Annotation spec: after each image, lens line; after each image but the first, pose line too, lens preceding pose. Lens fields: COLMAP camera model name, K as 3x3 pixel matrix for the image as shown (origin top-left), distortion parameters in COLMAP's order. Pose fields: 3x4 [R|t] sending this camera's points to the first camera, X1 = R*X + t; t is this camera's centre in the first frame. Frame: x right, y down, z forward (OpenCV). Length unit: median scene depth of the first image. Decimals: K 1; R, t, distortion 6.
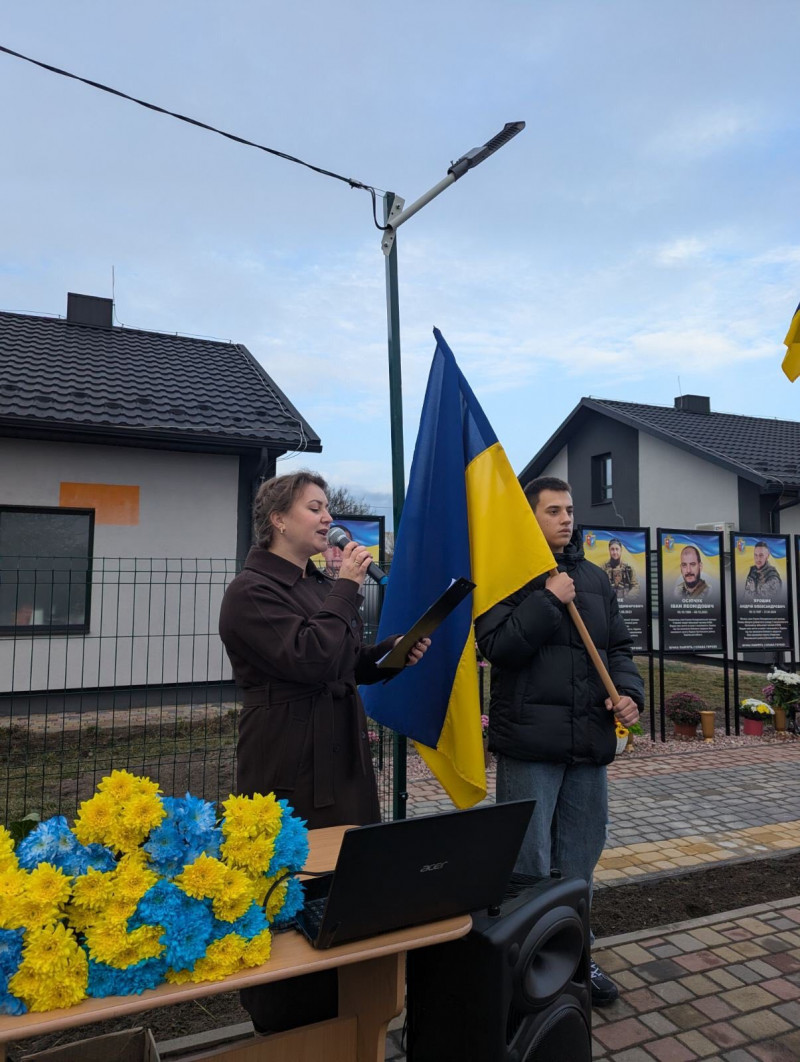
lens RADIAL K [[771.2, 0, 421.5], [0, 771.2, 514.3], [0, 0, 1]] dist [0.069184, -0.050893]
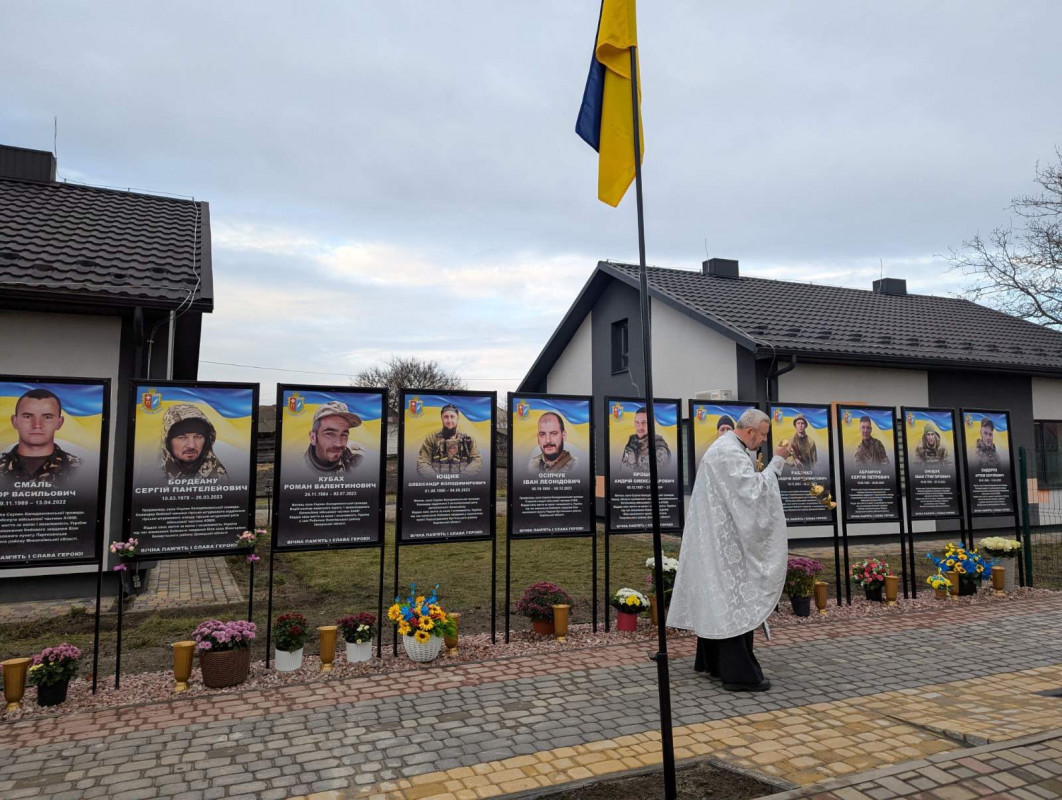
lens RADIAL K [[771.2, 0, 535.6], [0, 771.2, 393.8], [0, 0, 1]] dist [0.069184, -0.050893]
pose [[0.999887, -0.008875, 0.012171, 0.227902], [0.008810, 0.999947, 0.005403, 0.011123], [-0.012218, -0.005295, 0.999911, 0.103883]]
